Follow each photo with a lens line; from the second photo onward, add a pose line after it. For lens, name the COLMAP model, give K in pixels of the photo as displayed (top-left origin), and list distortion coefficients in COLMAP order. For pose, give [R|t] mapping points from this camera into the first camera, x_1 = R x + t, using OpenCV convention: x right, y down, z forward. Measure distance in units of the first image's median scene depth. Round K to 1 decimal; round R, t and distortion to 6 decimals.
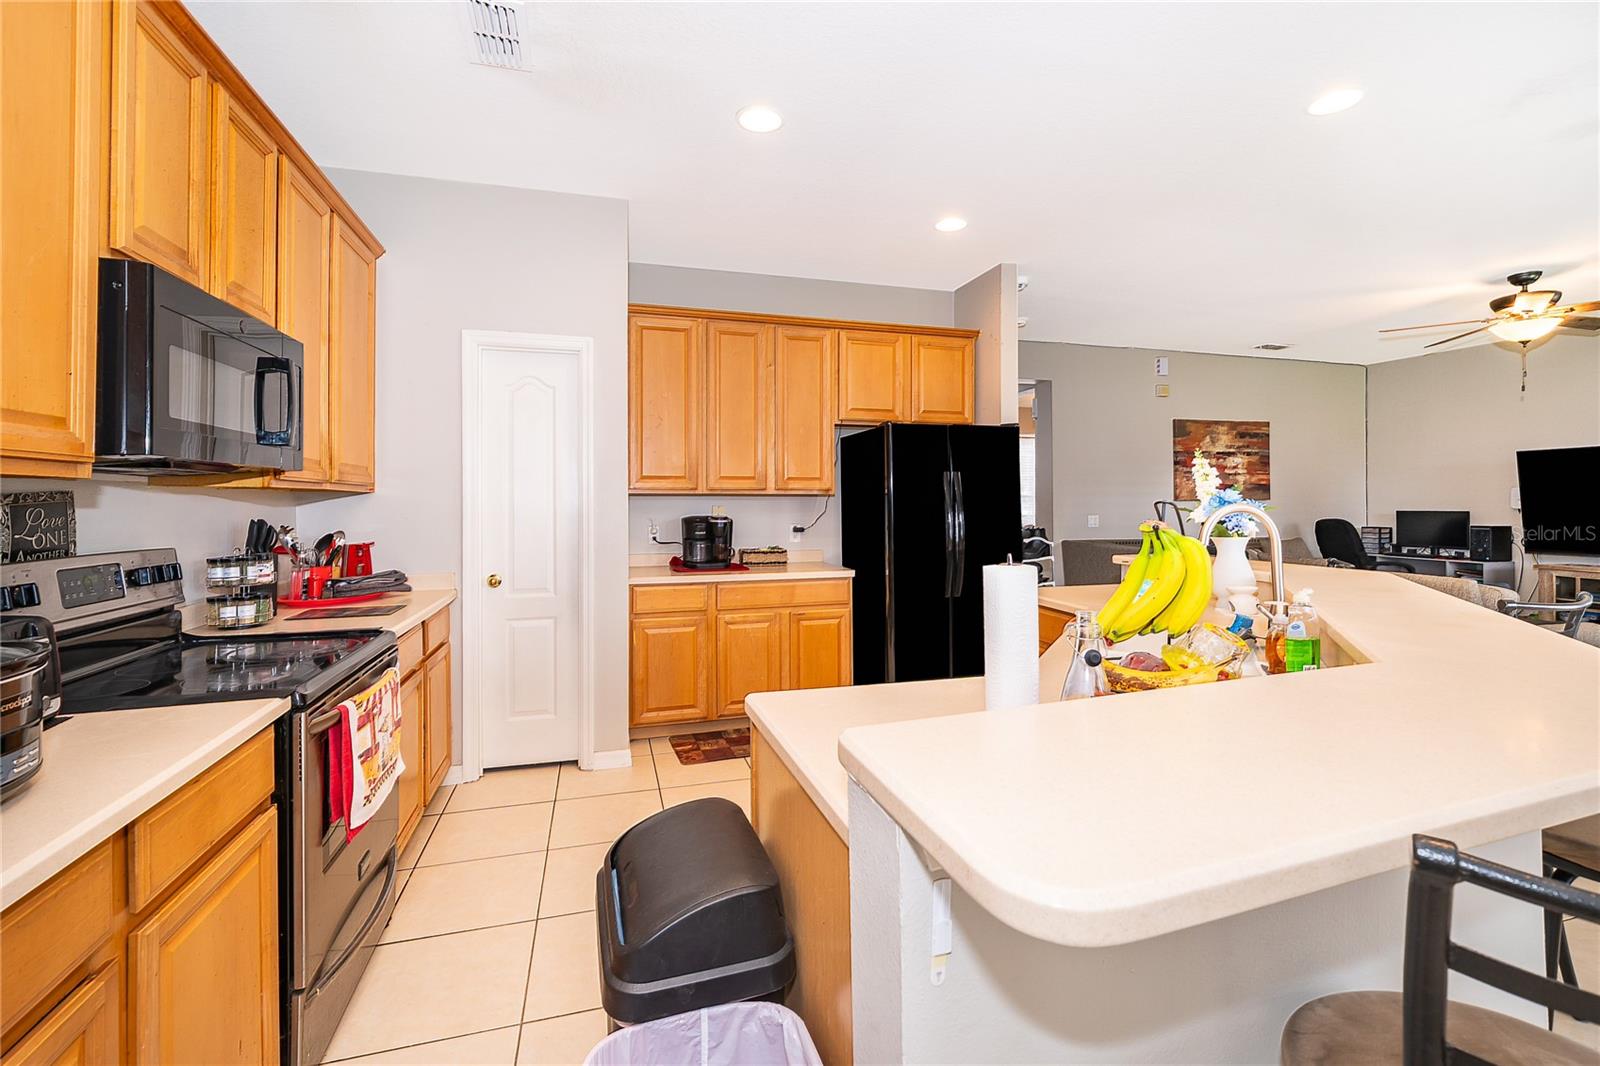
lens RADIAL K [[682.7, 0, 808.5], [0, 682.7, 501.2], [0, 0, 1]] dist [0.000369, 0.000041]
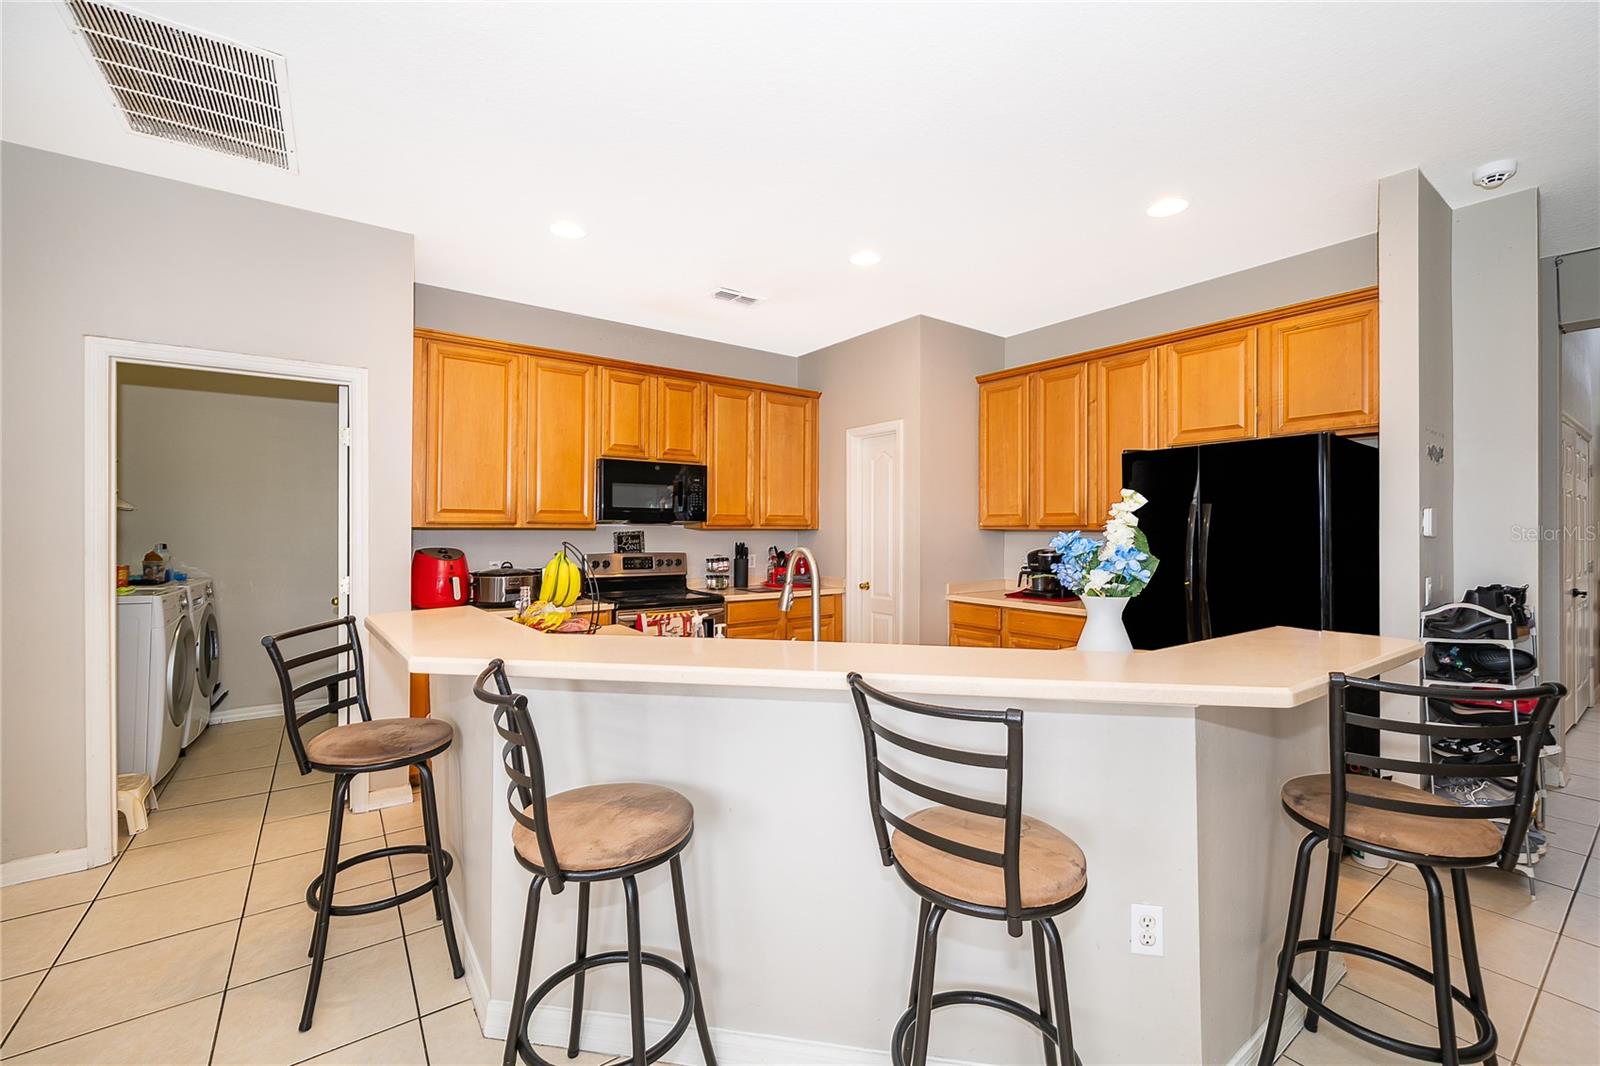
lens RADIAL K [[667.9, 0, 795.6], [0, 667.9, 517.8], [0, 0, 1]] dist [-0.000986, -0.000709]
pose [[0.334620, -0.011987, -0.942277, 0.437808], [-0.004275, 0.999889, -0.014238, -0.007672], [0.942344, 0.008793, 0.334531, 0.160387]]
